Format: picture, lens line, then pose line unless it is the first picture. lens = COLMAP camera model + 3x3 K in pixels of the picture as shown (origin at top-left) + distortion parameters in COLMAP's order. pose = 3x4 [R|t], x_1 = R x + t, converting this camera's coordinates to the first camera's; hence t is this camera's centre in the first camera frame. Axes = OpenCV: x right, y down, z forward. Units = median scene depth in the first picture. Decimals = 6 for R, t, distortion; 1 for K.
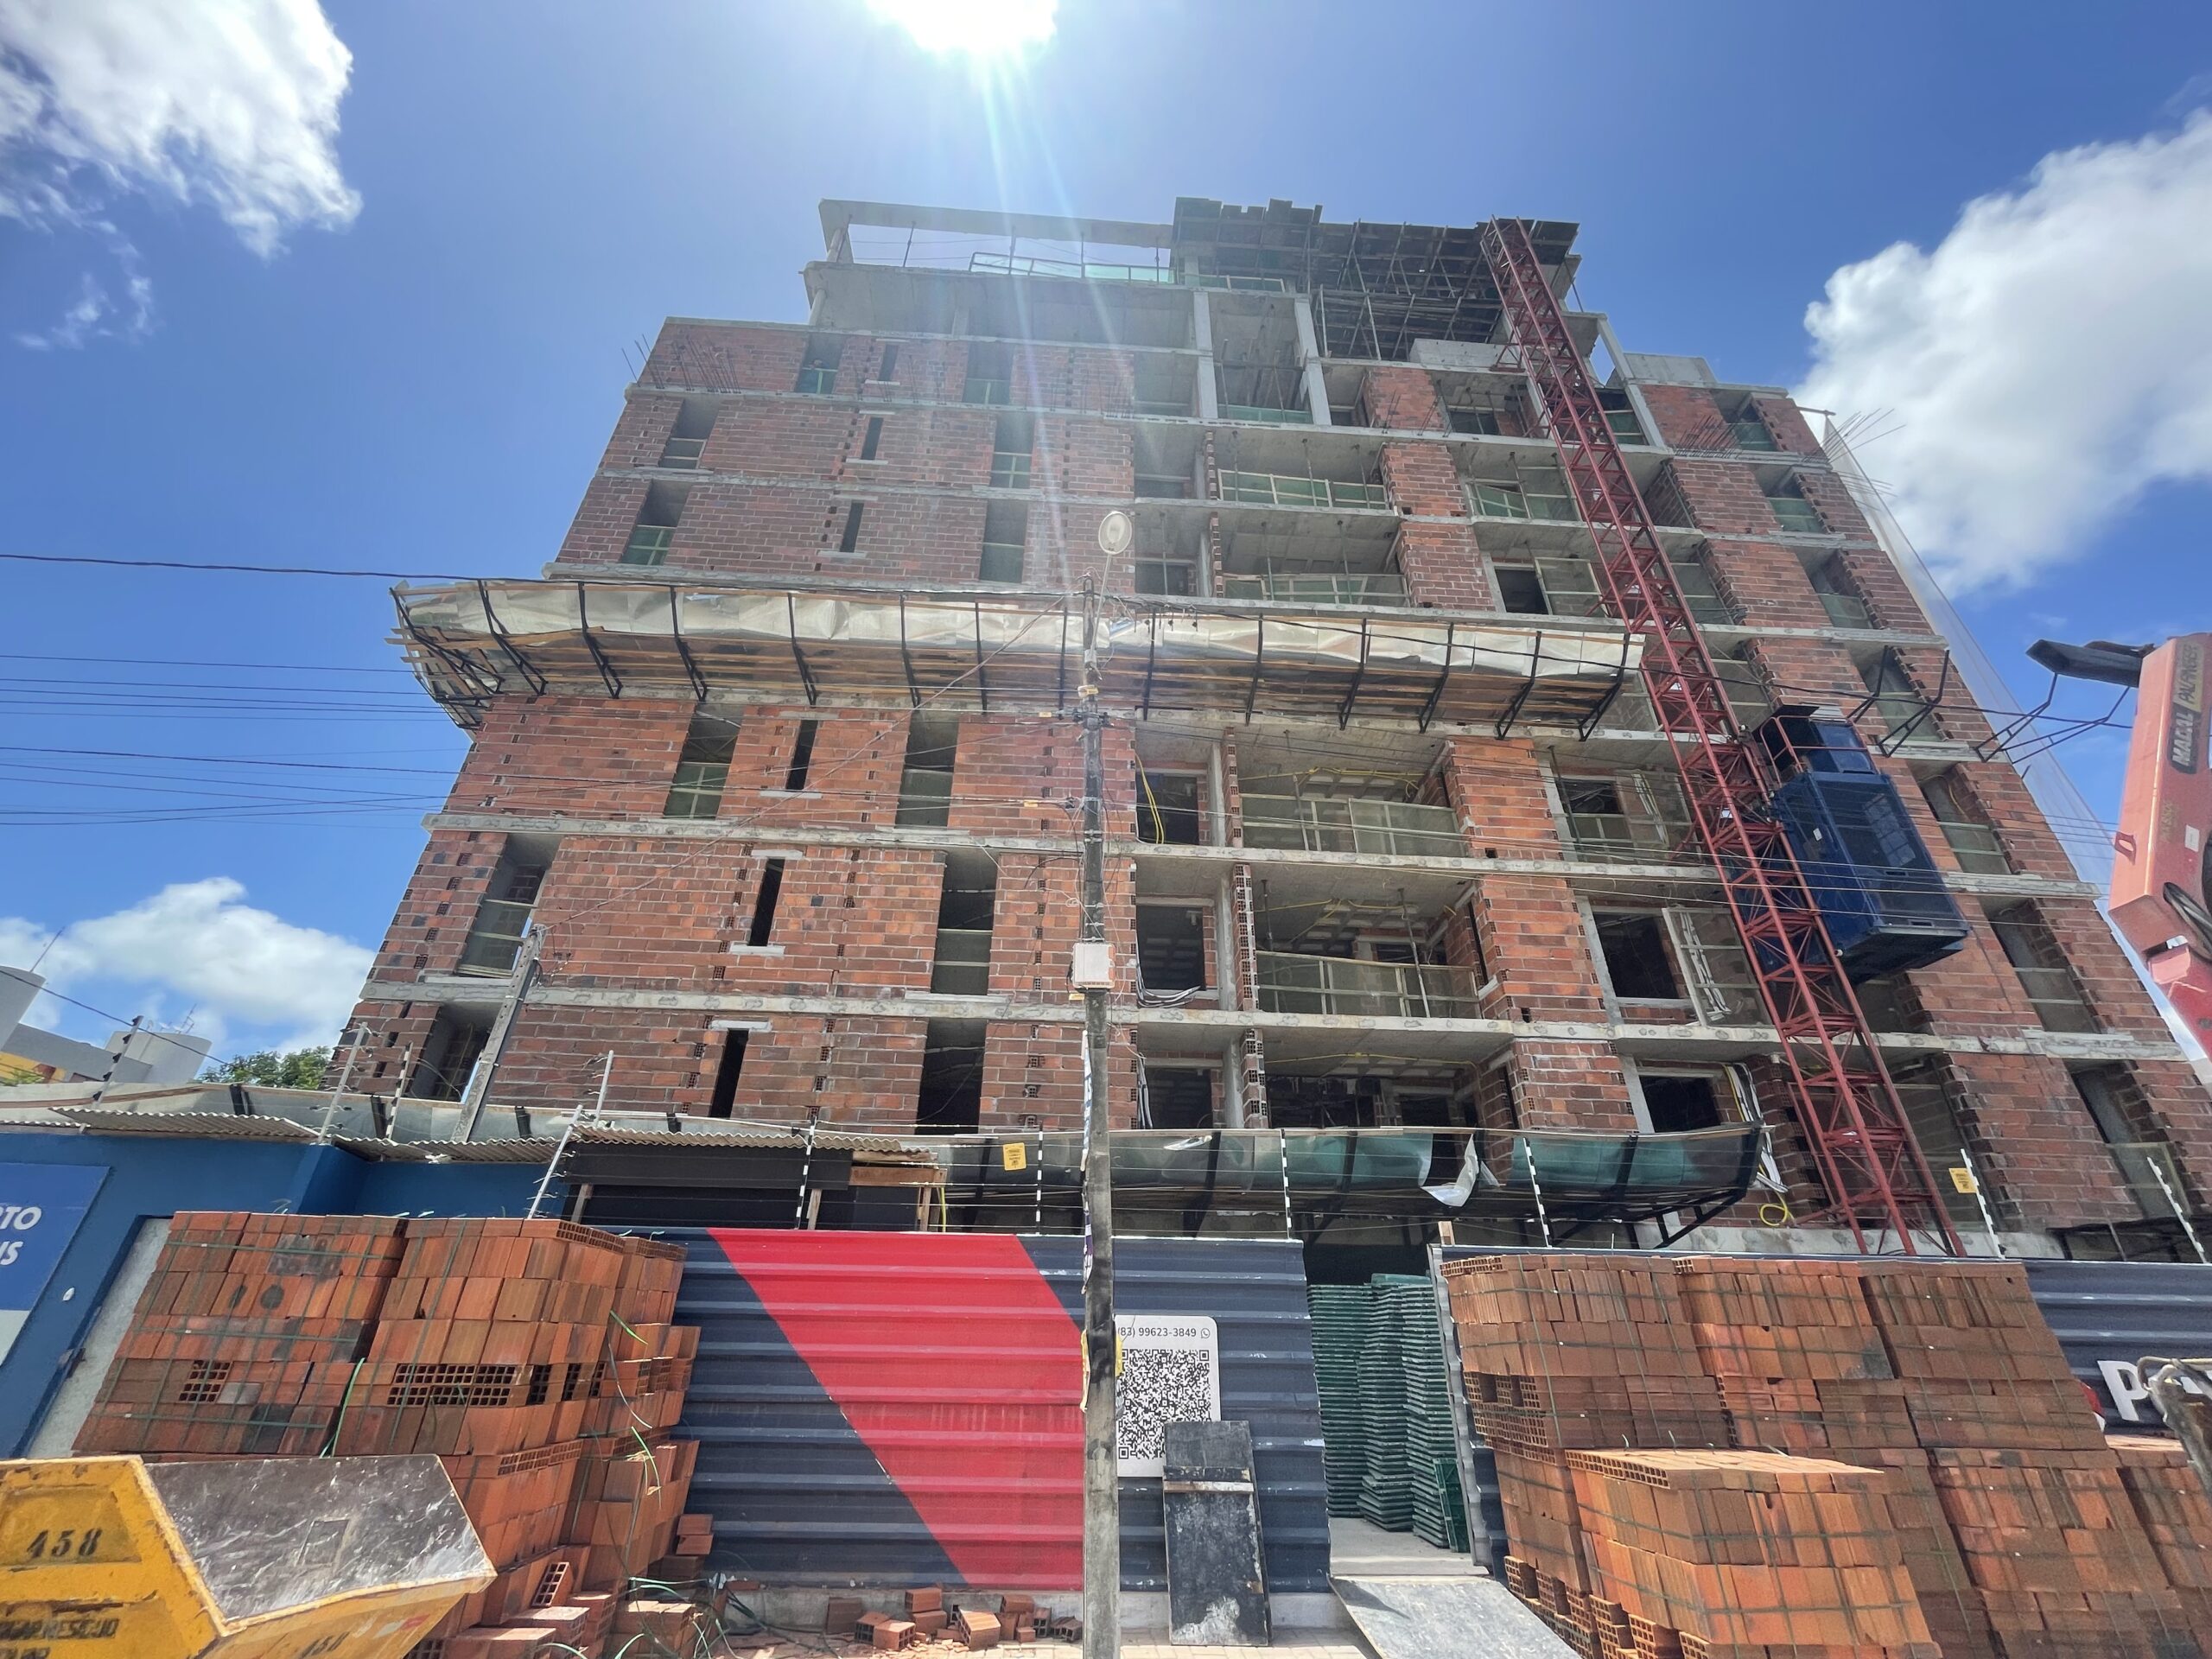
lens RADIAL K [[897.4, 0, 1106.0], [0, 897.4, 829.5], [0, 0, 1]] dist [-0.001995, -0.000431]
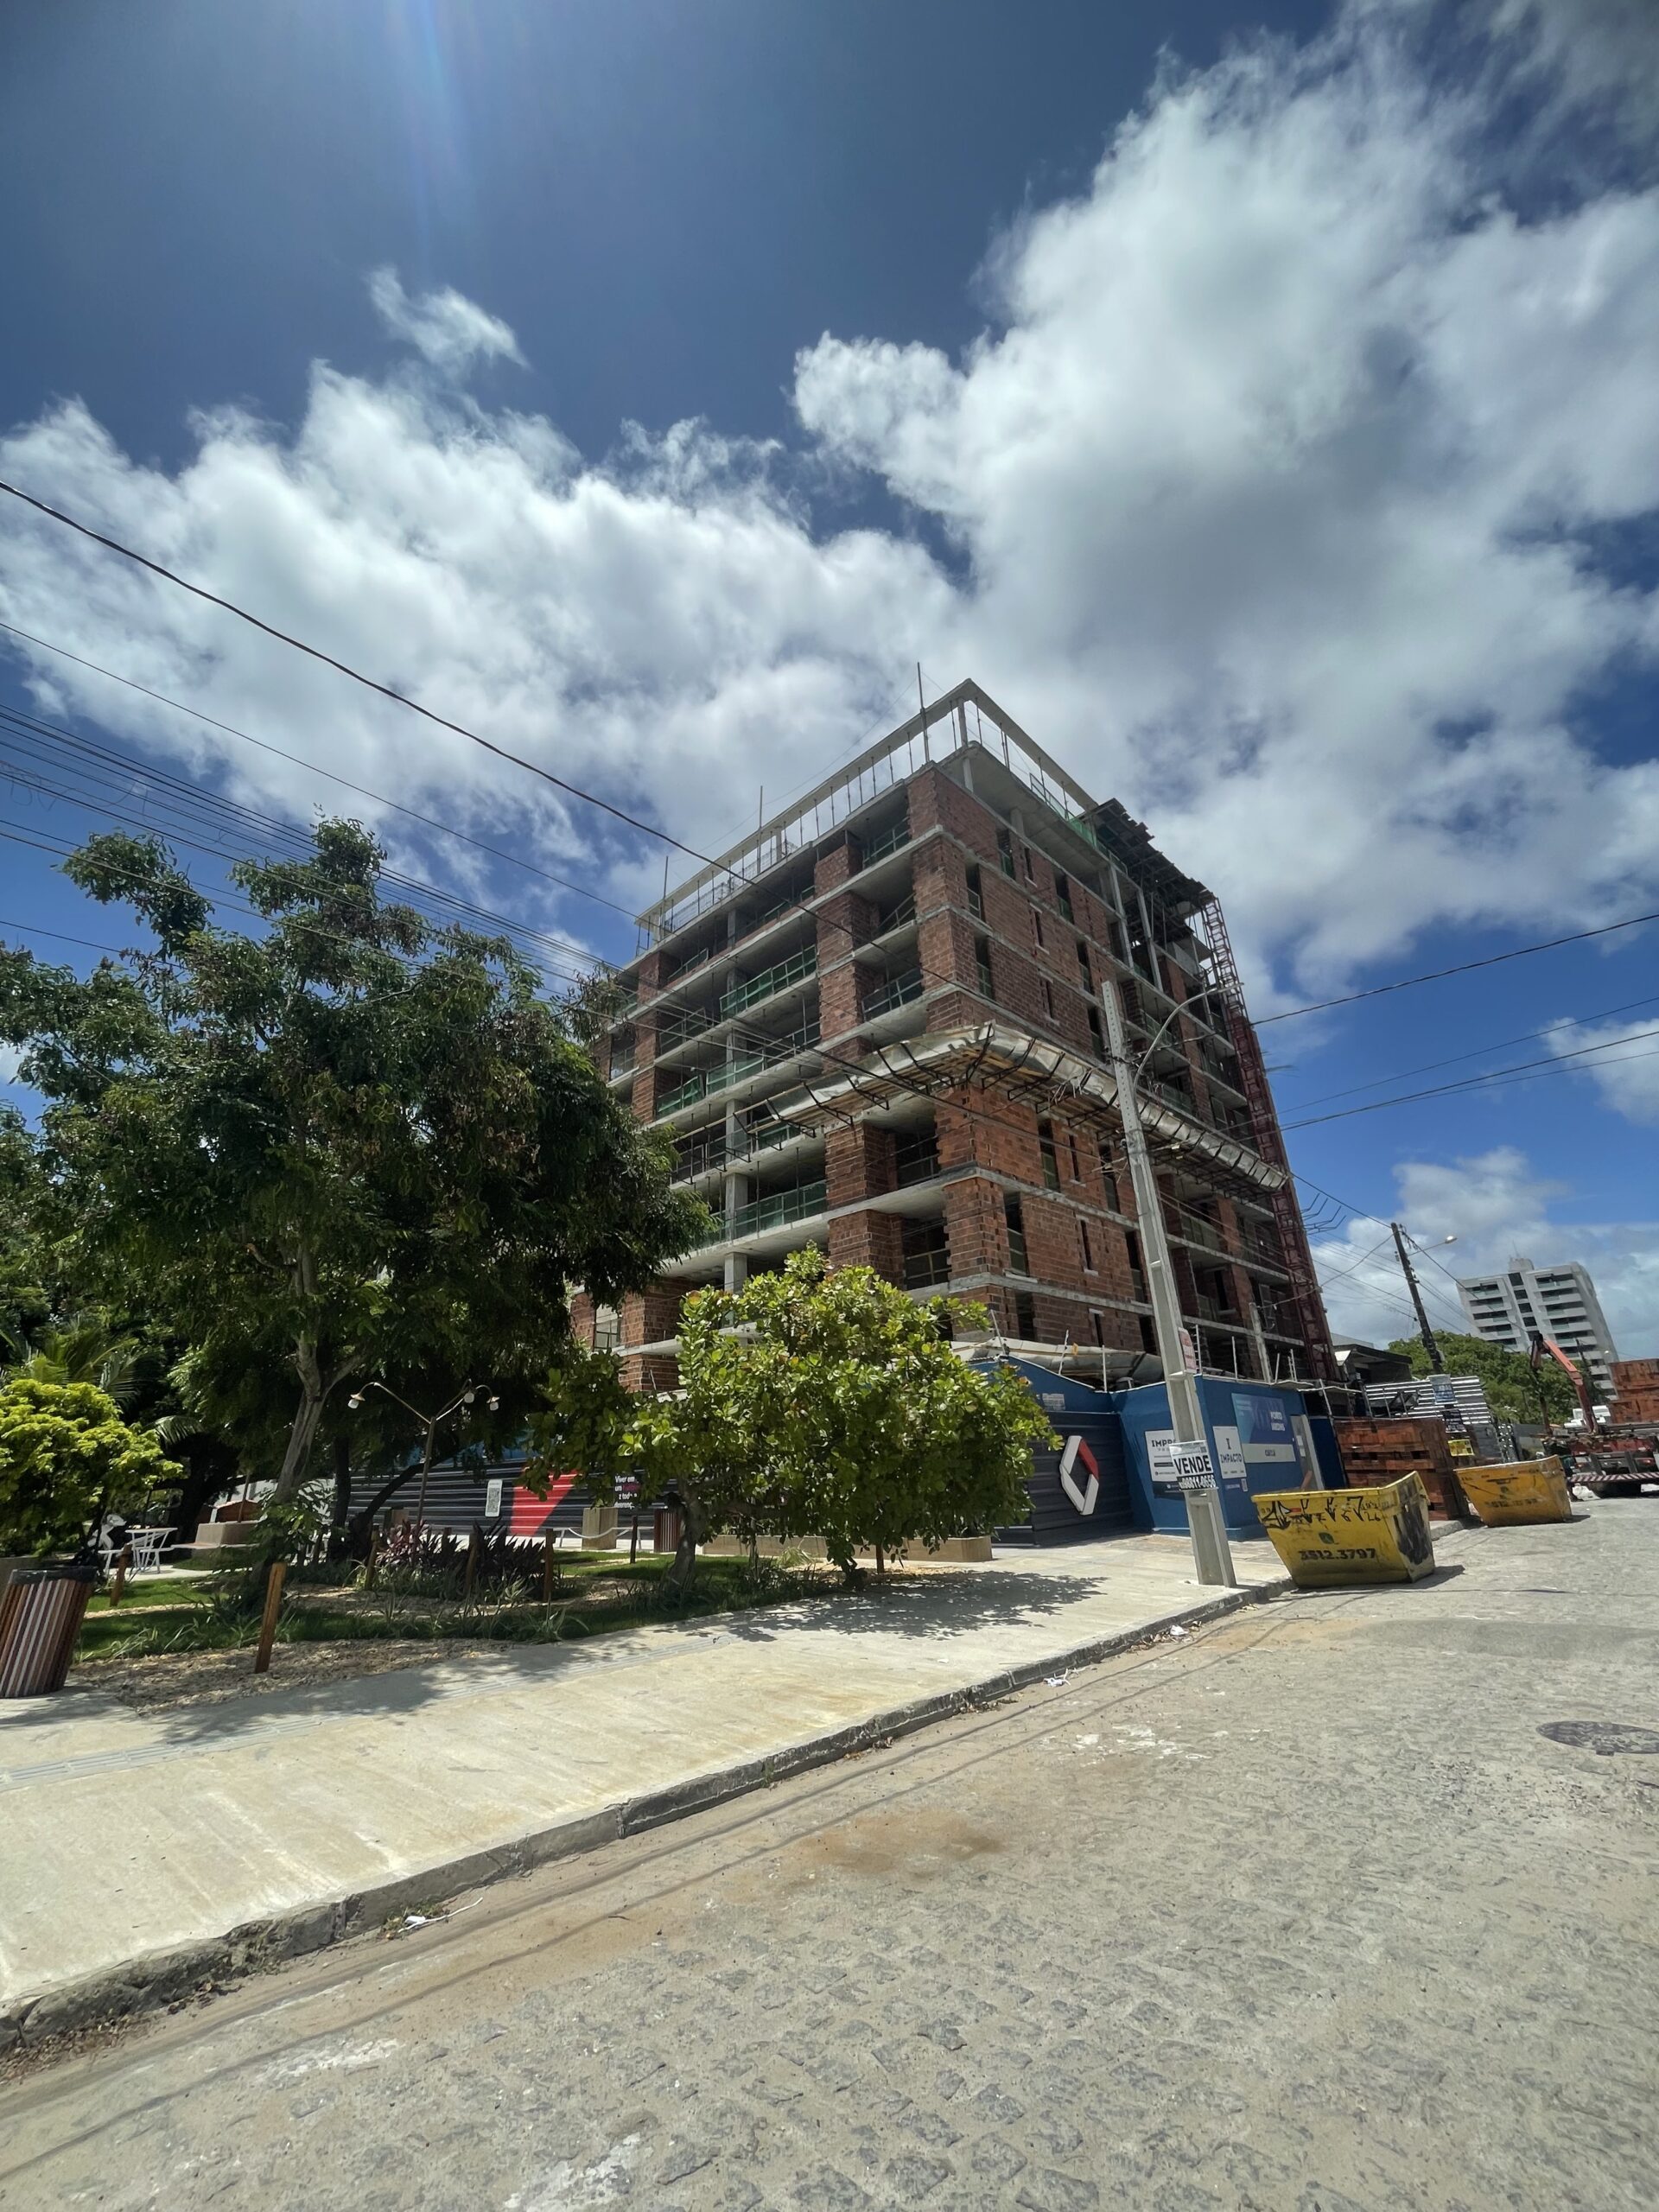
lens RADIAL K [[889.8, 0, 827.4], [0, 889.8, 1096.9], [0, 0, 1]] dist [-0.003243, 0.000115]
pose [[0.736032, 0.222416, 0.639366, -2.017359], [-0.297004, 0.954827, 0.009752, -0.072975], [-0.608314, -0.197072, 0.768841, -0.056350]]
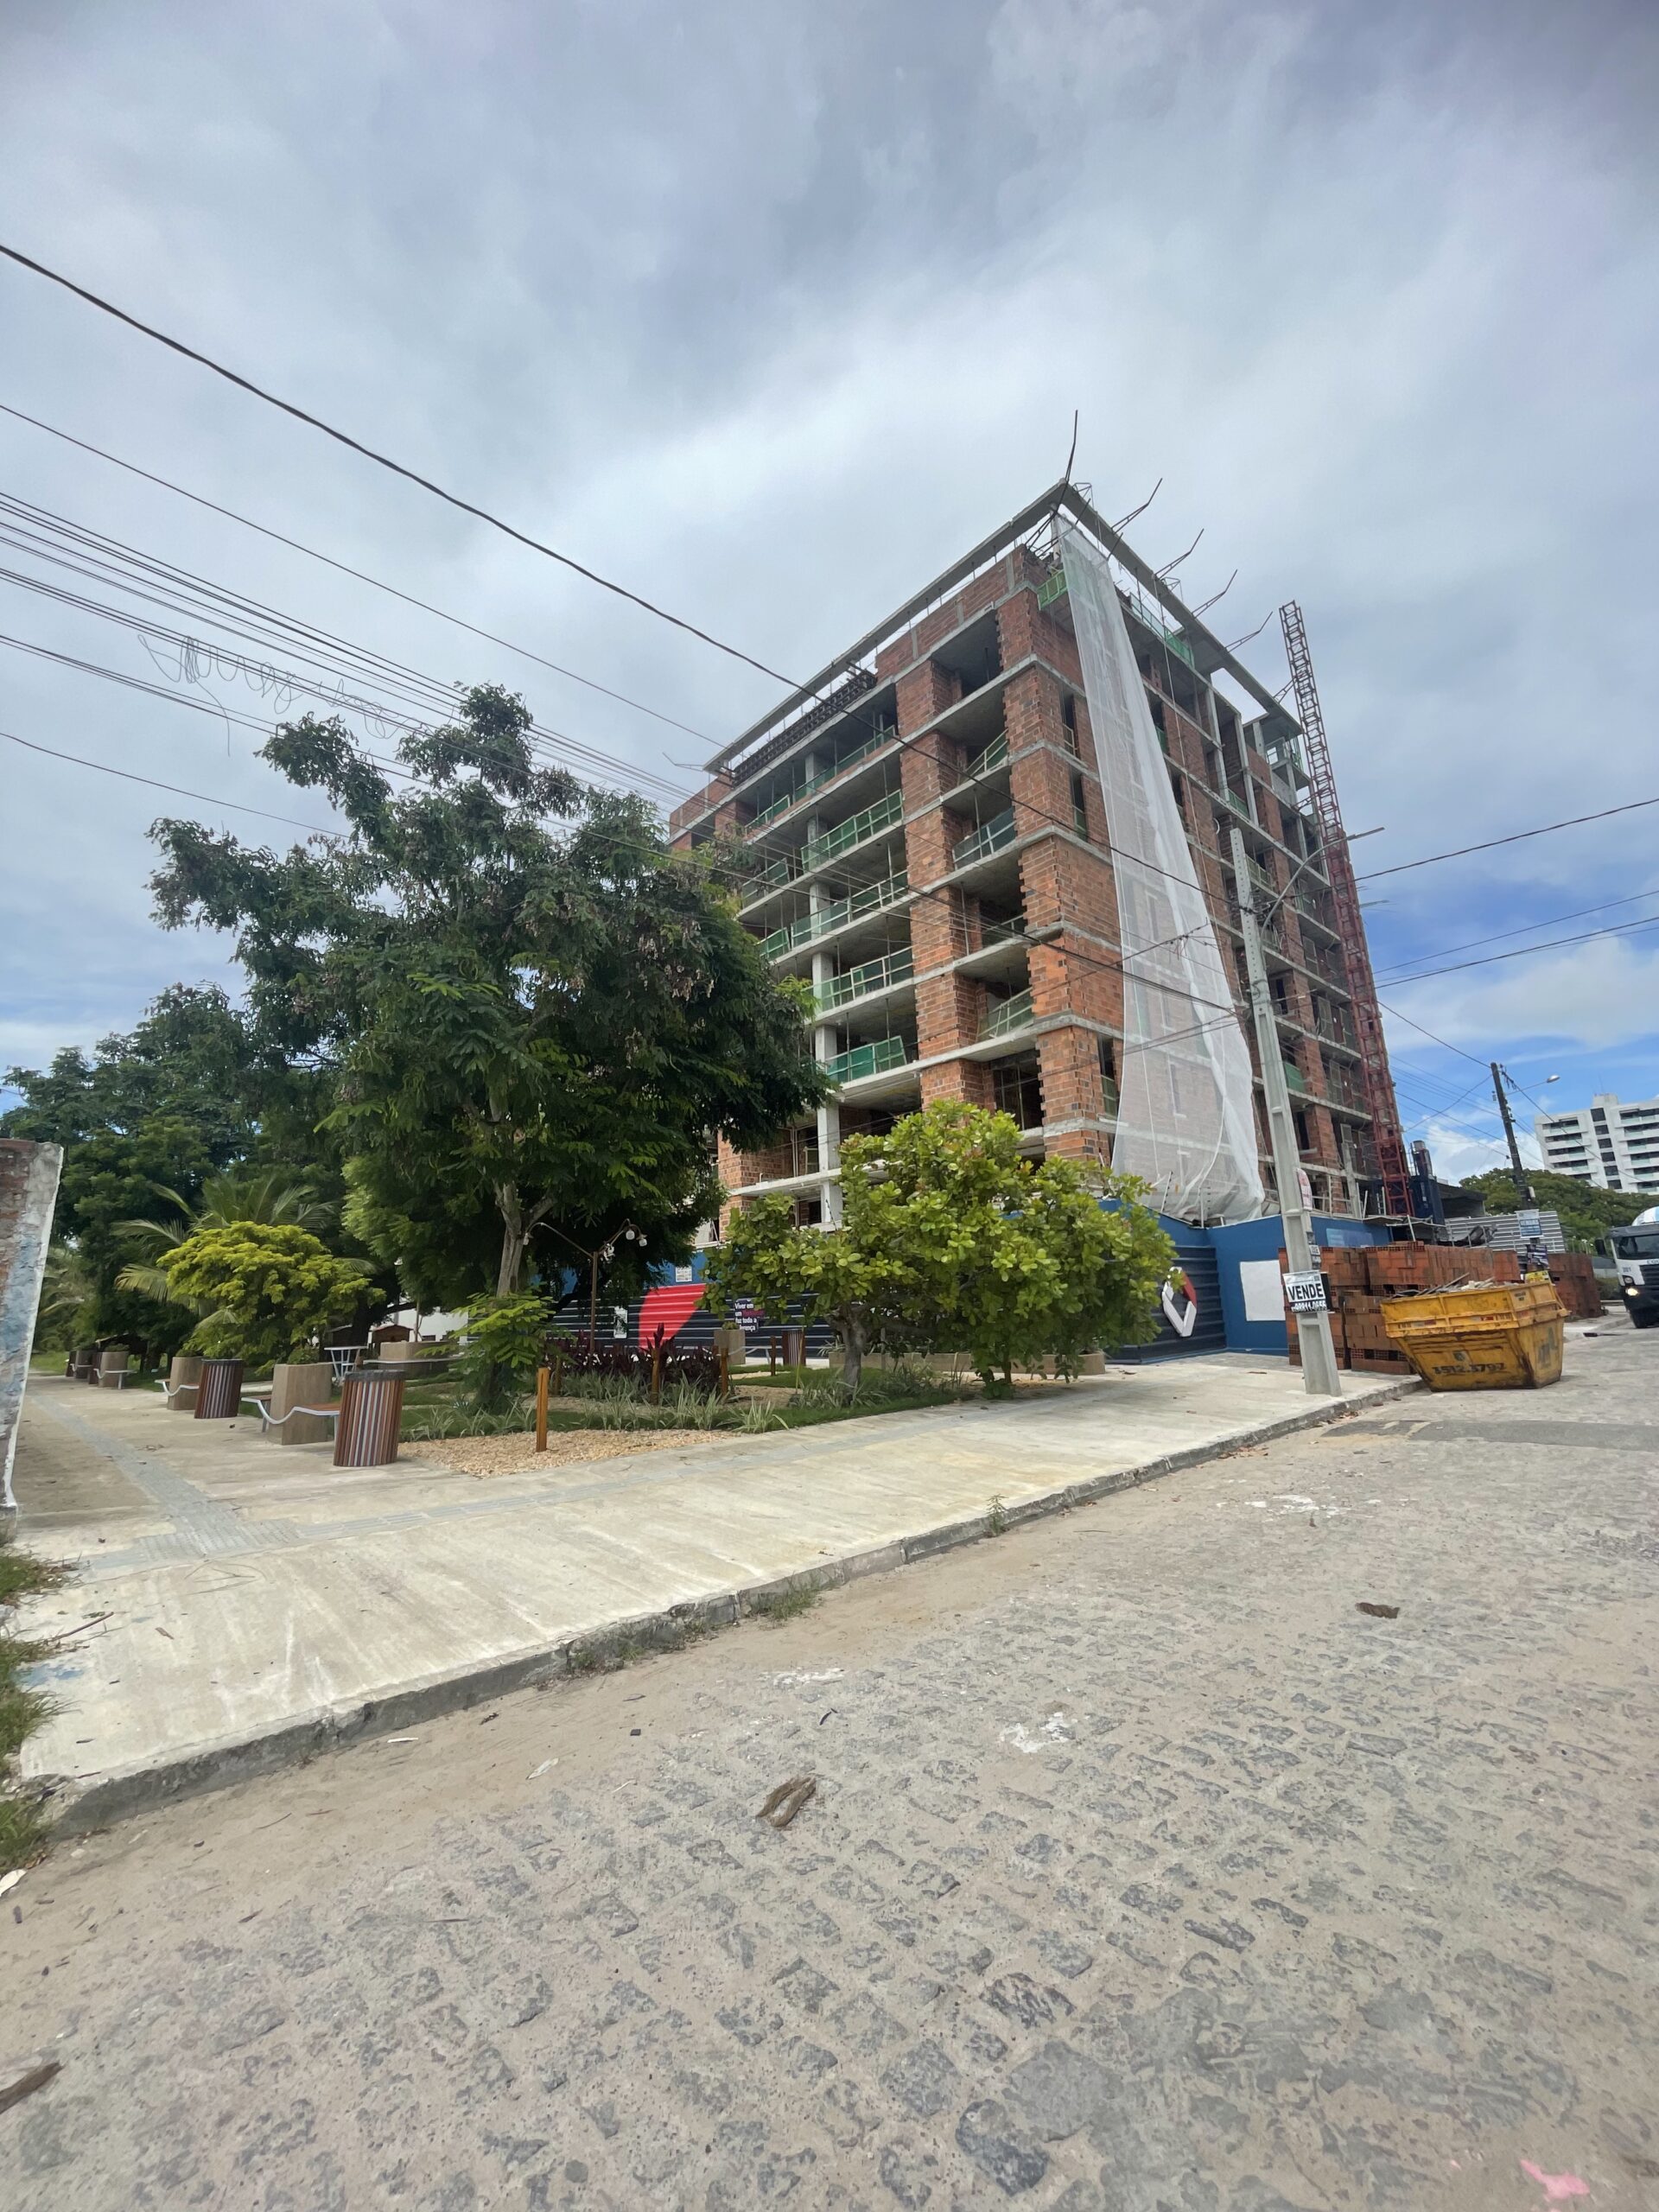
lens RADIAL K [[889.8, 0, 827.4], [0, 889.8, 1096.9], [0, 0, 1]] dist [-0.003243, 0.000115]
pose [[0.778035, 0.098250, 0.620490, -2.109171], [-0.271872, 0.943072, 0.191573, -0.065666], [-0.566345, -0.317744, 0.760455, -0.042341]]
